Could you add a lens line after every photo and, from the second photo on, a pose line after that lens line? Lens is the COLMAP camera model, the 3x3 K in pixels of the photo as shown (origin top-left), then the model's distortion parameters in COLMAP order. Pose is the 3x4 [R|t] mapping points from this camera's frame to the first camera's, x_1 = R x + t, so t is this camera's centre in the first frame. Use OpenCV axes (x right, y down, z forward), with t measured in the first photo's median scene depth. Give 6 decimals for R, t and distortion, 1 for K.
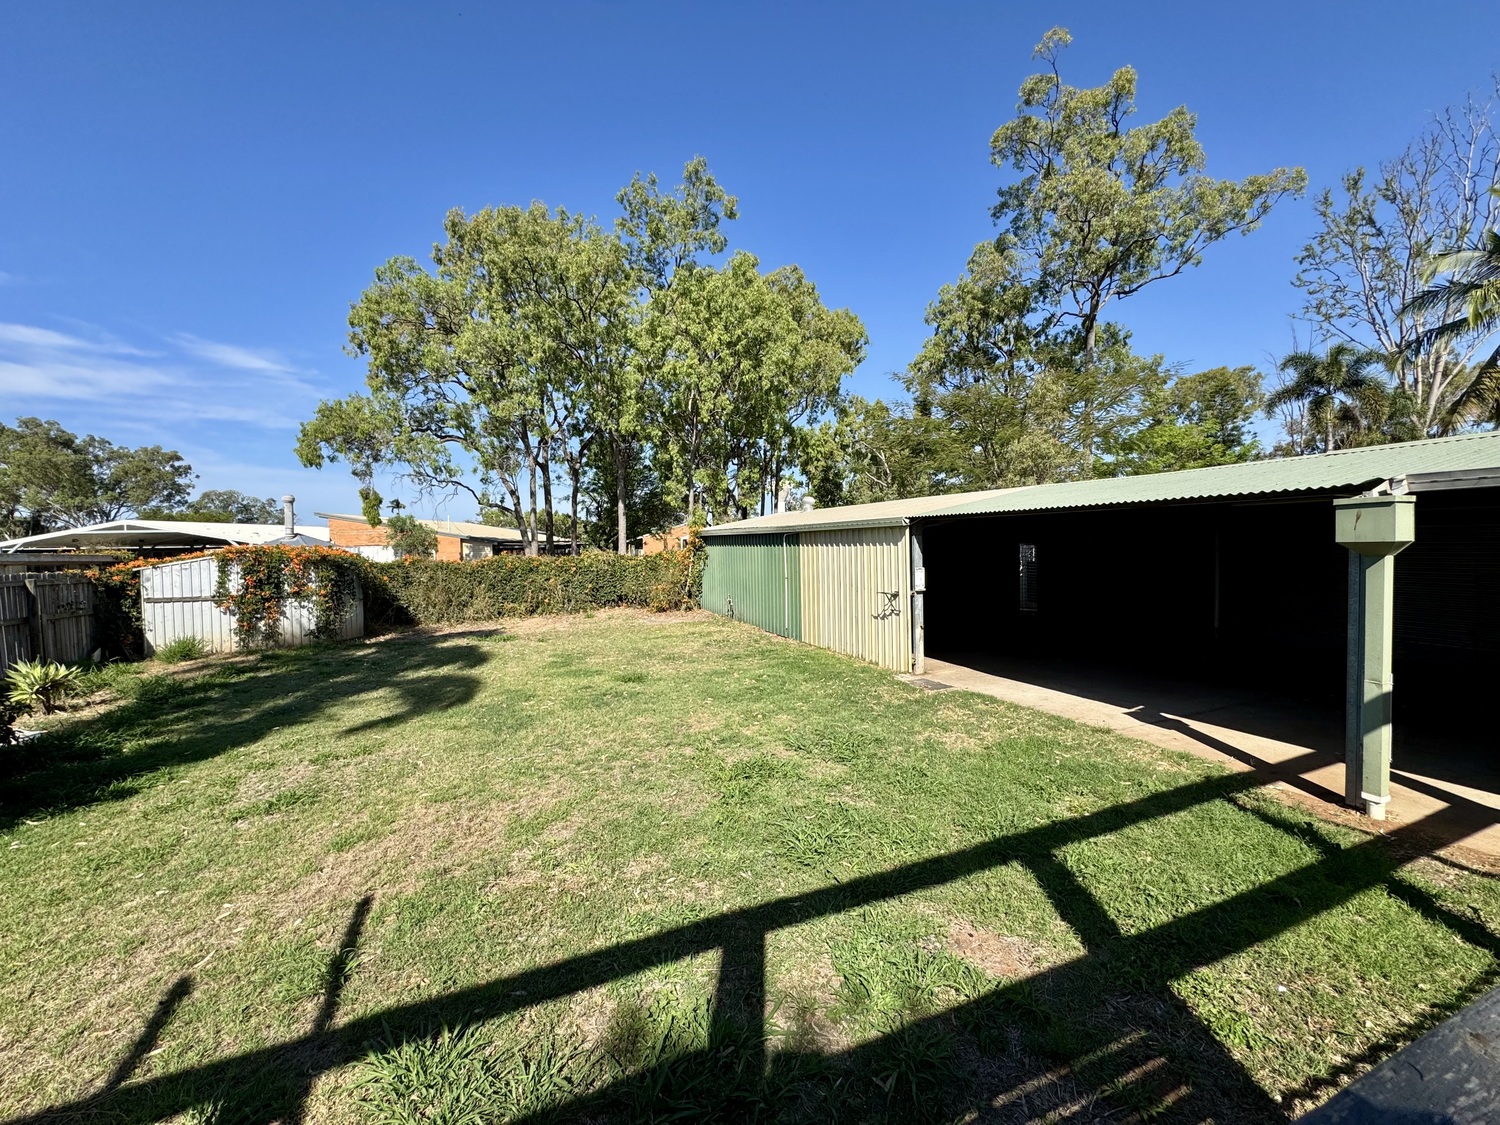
lens RADIAL K [[599.1, 0, 748.7], [0, 599.1, 558.3], [0, 0, 1]] dist [-0.007529, 0.002246]
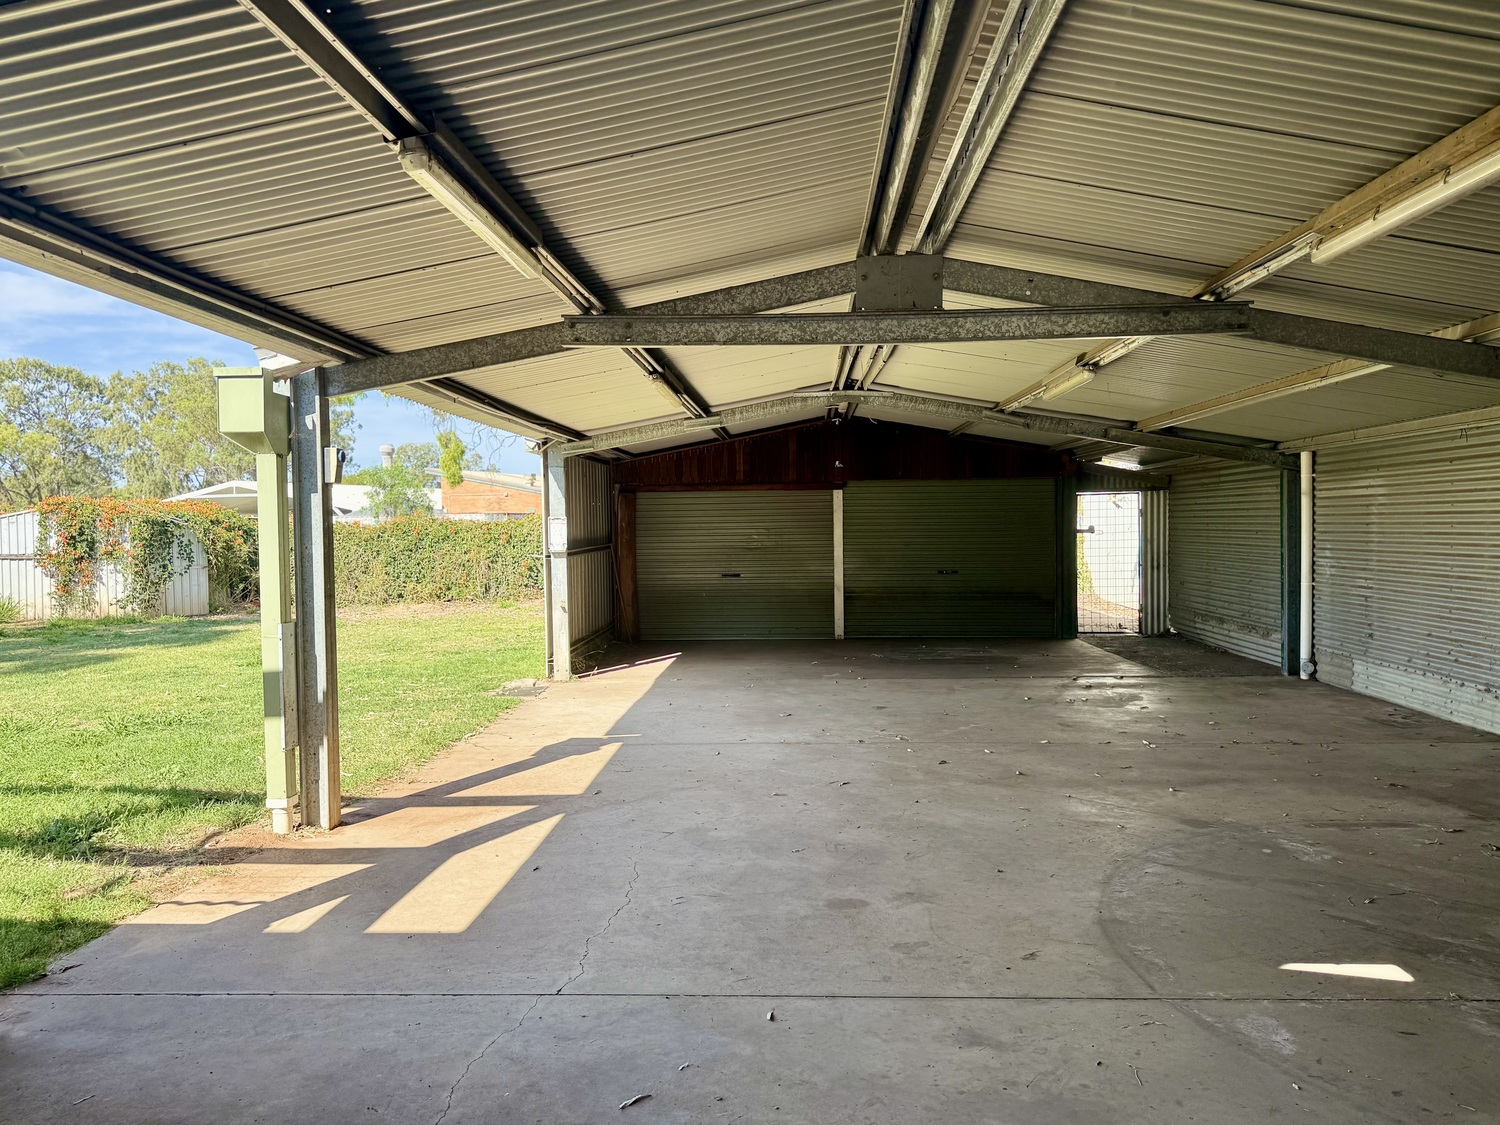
lens RADIAL K [[1068.1, 0, 756.1], [0, 1068.1, 564.5], [0, 0, 1]] dist [0.049775, -0.062349]
pose [[0.902643, 0.022458, -0.429804, 0.263432], [-0.016055, 0.999700, 0.018519, 0.011482], [0.430091, -0.009816, 0.902732, 0.009353]]
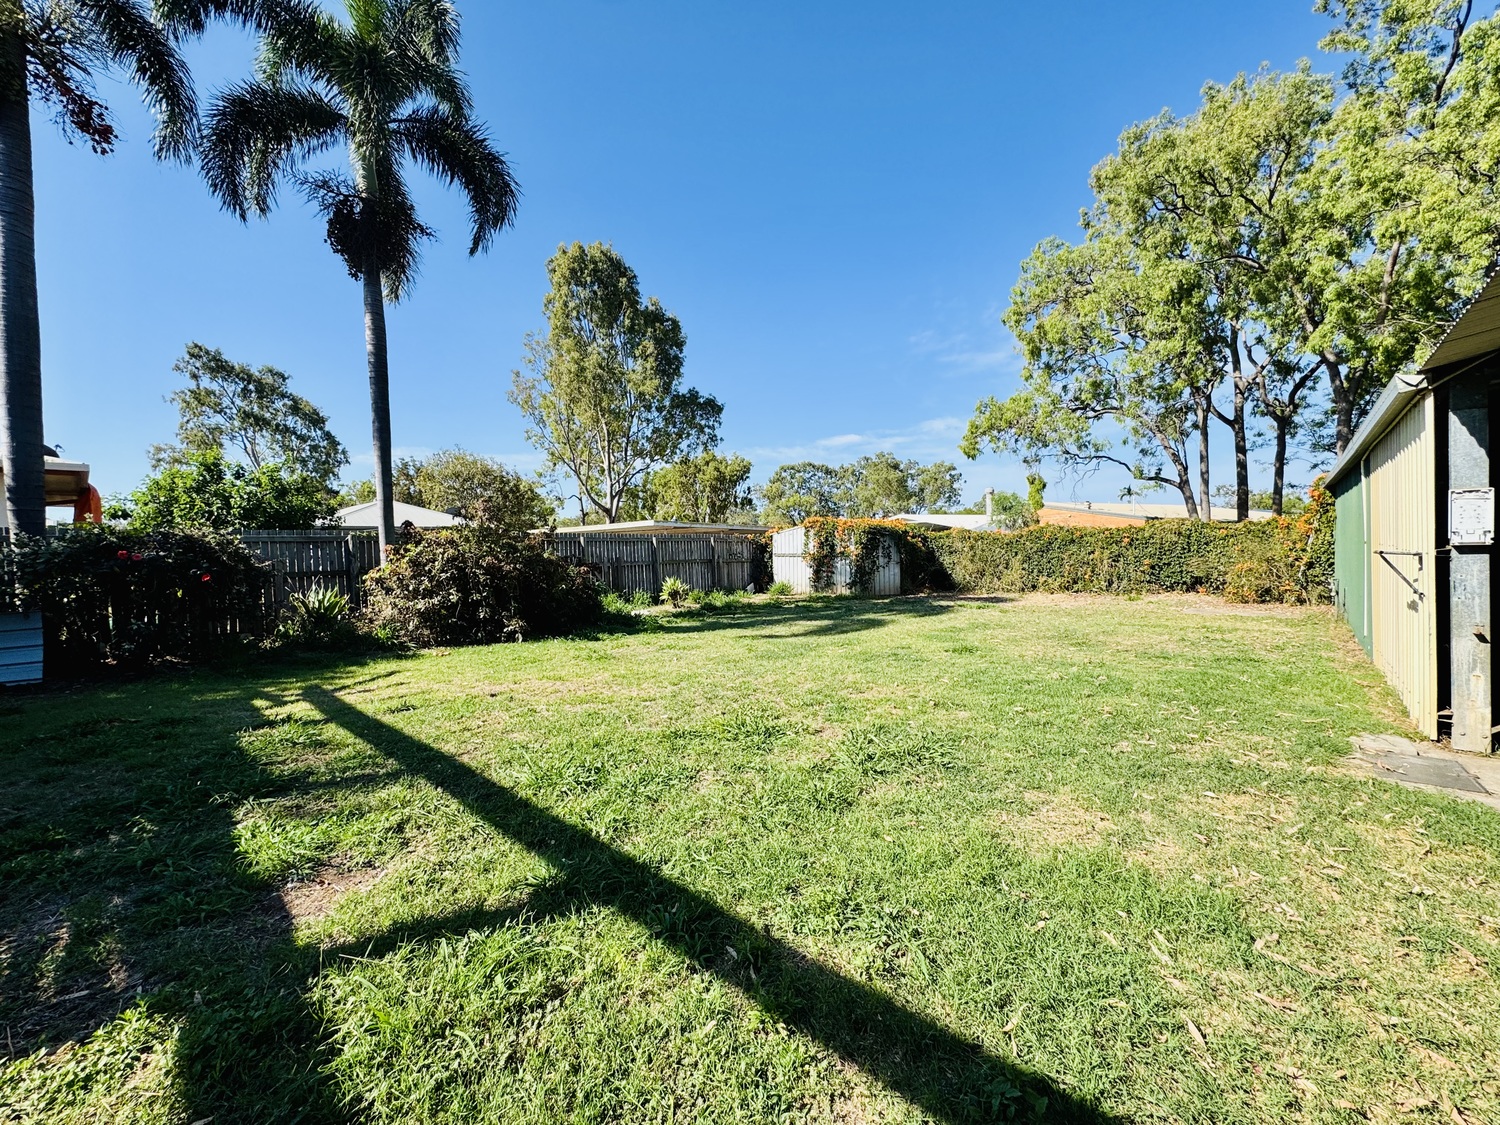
lens RADIAL K [[599.1, 0, 746.1], [0, 599.1, 565.7], [0, 0, 1]] dist [-0.007529, 0.002246]
pose [[0.420554, 0.035948, -0.906555, 0.120672], [-0.011641, 0.999346, 0.034227, 0.016161], [0.907193, -0.003841, 0.420697, 0.100142]]
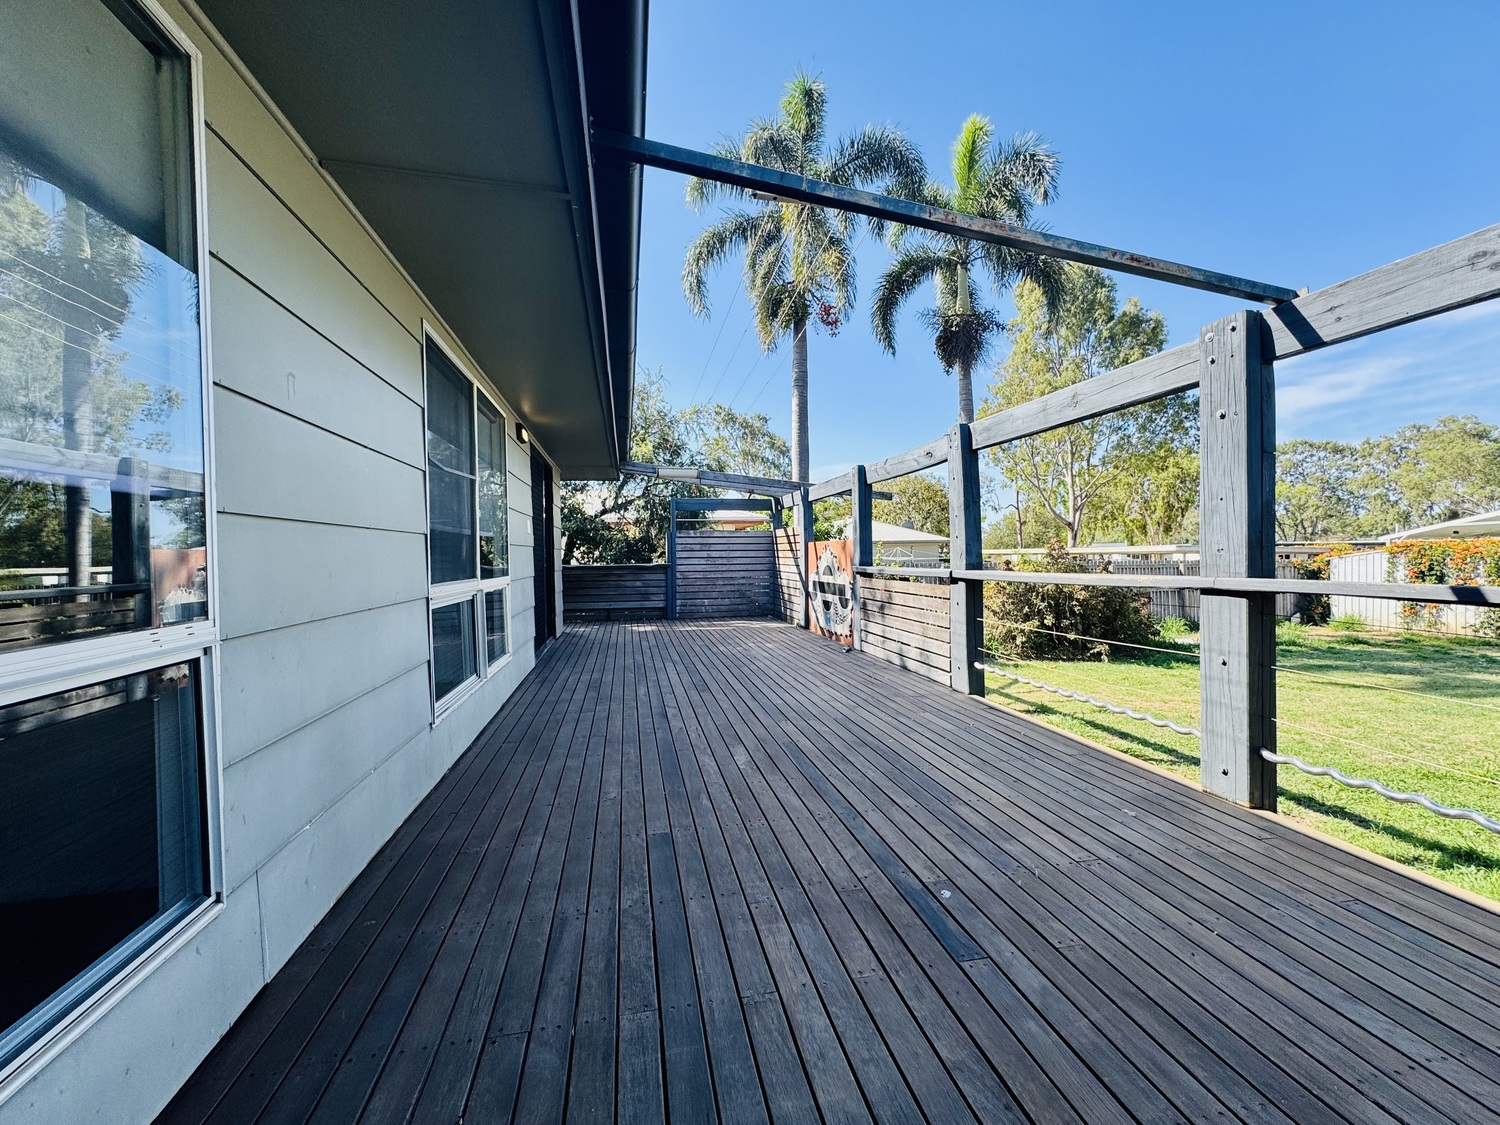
lens RADIAL K [[599.1, 0, 746.7], [0, 599.1, 560.9], [0, 0, 1]] dist [-0.007529, 0.002246]
pose [[-0.197817, 0.029700, -0.979789, 0.186953], [-0.010103, 0.999426, 0.032335, -0.002385], [0.980187, 0.016296, -0.197403, -0.005507]]
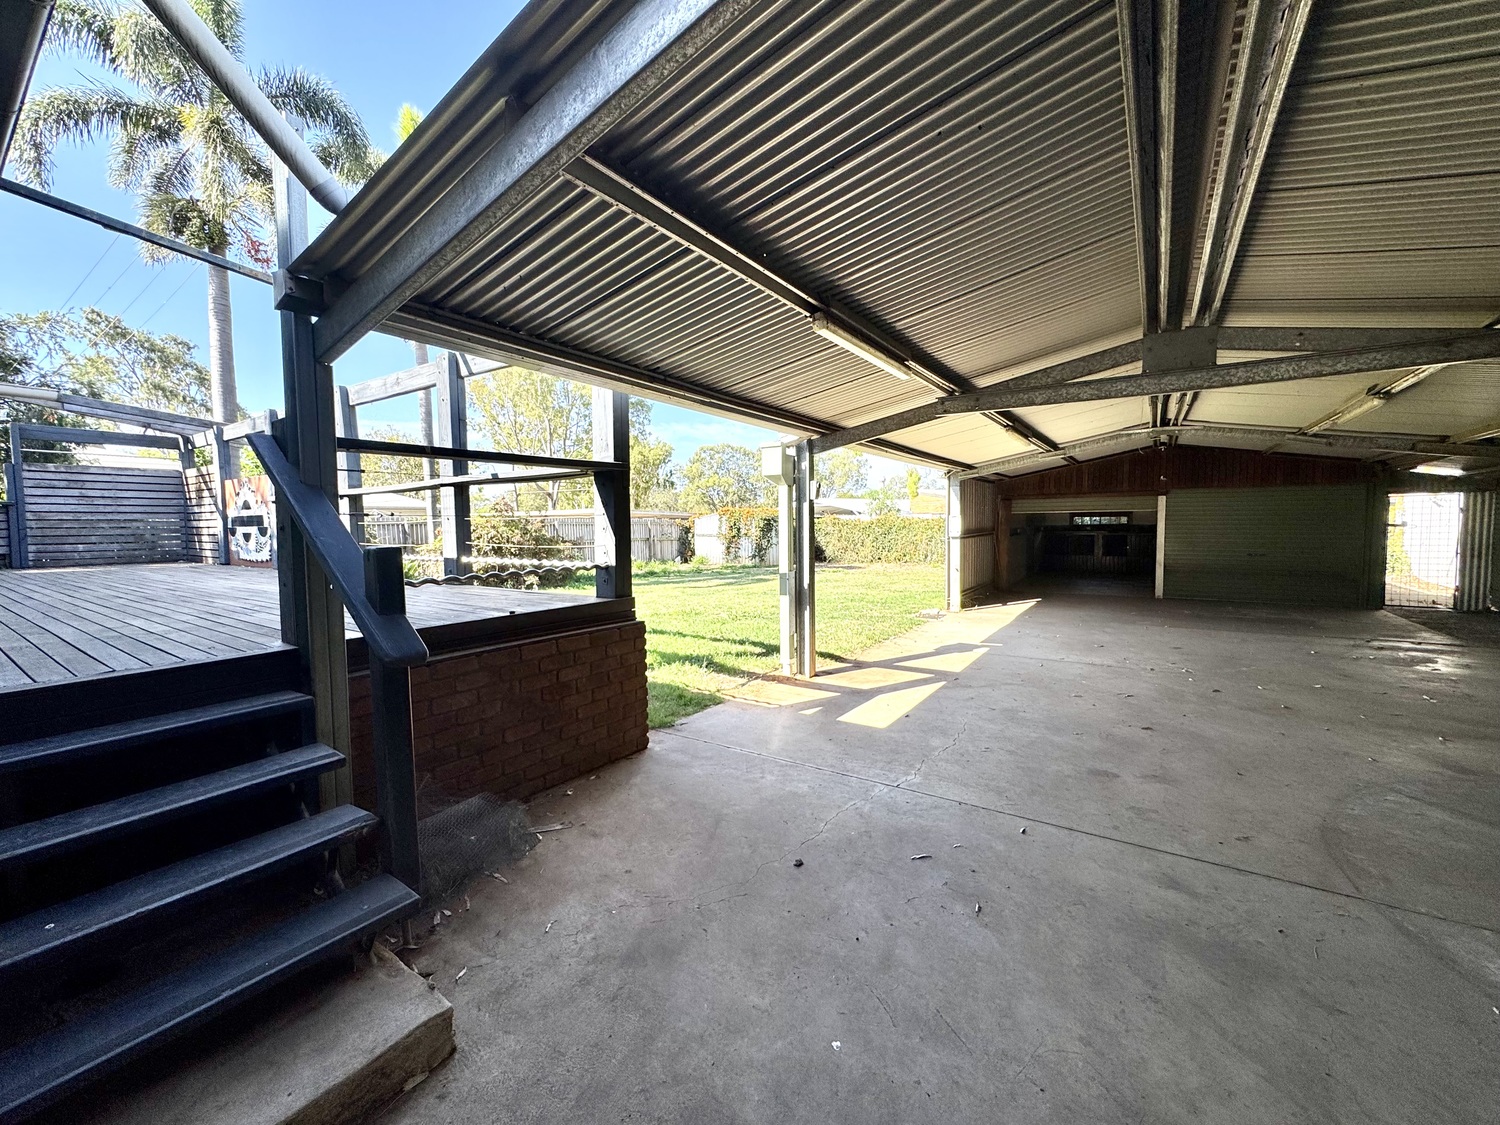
lens RADIAL K [[599.1, 0, 752.0], [0, 599.1, 560.8], [0, 0, 1]] dist [-0.007529, 0.002246]
pose [[0.546452, 0.062786, -0.835134, 0.271526], [-0.022148, 0.997921, 0.060532, 0.010931], [0.837198, -0.014582, 0.546706, 0.017900]]
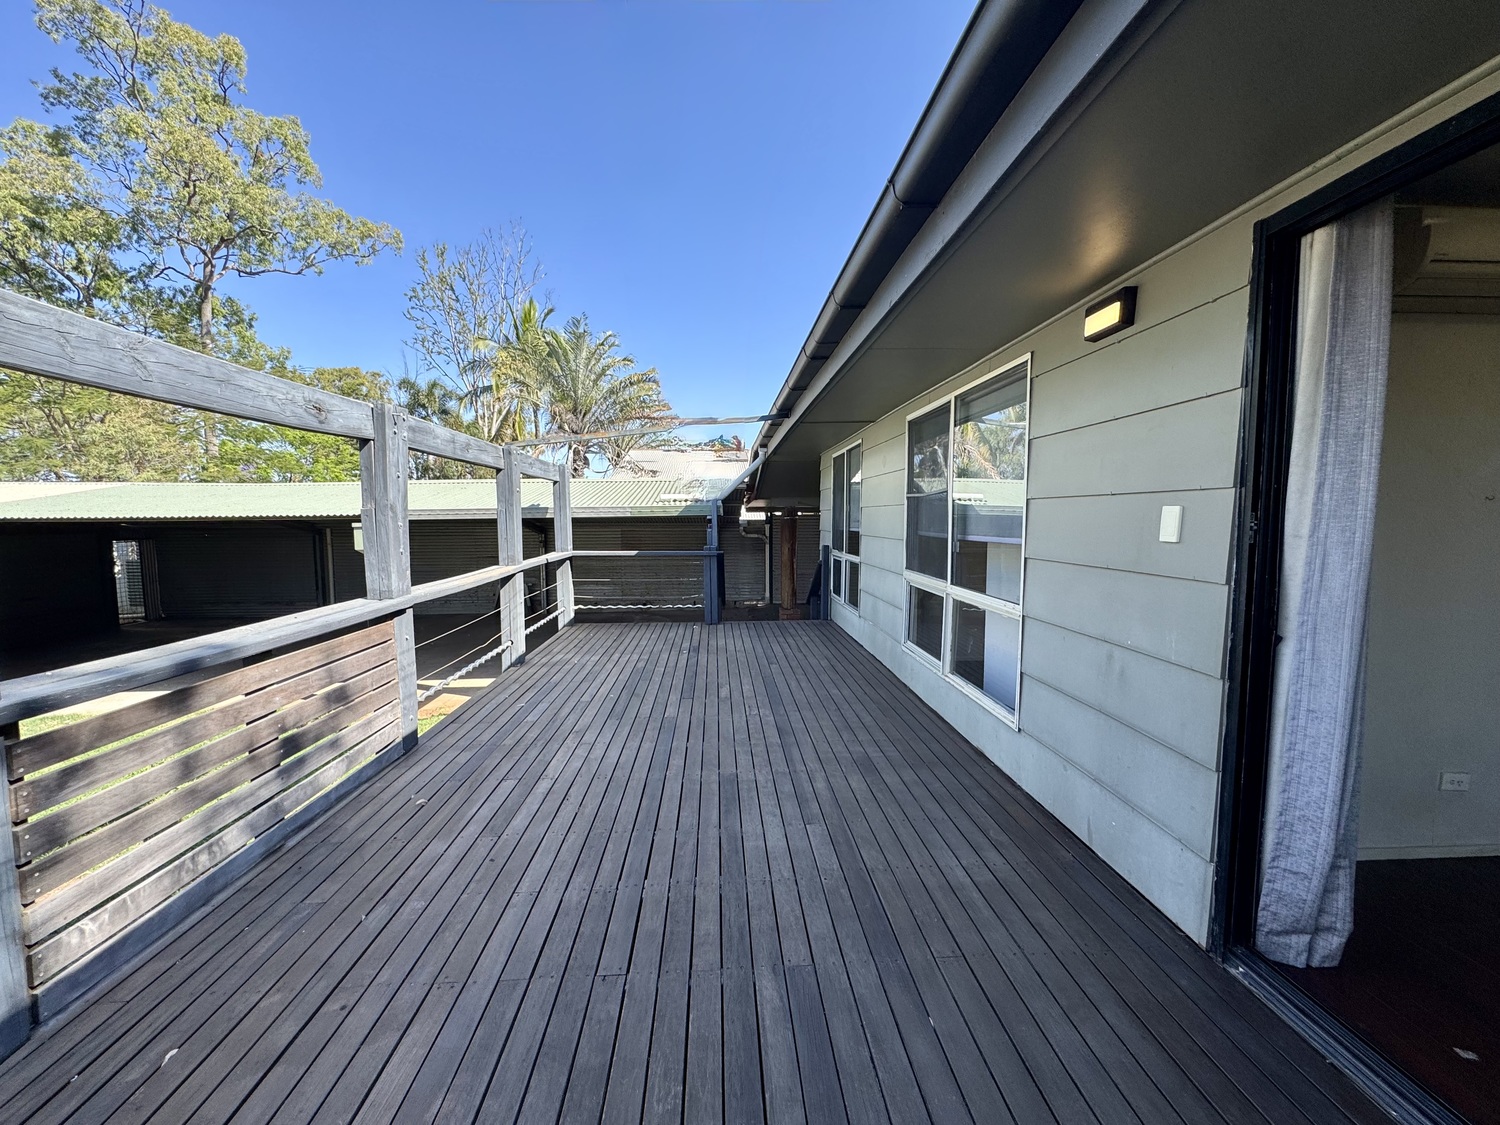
lens RADIAL K [[599.1, 0, 743.1], [0, 599.1, 560.6], [0, 0, 1]] dist [-0.007529, 0.002246]
pose [[0.336084, -0.050322, 0.940487, -0.027333], [0.024359, 0.998702, 0.044733, -0.005652], [-0.941517, 0.007876, 0.336873, -0.074416]]
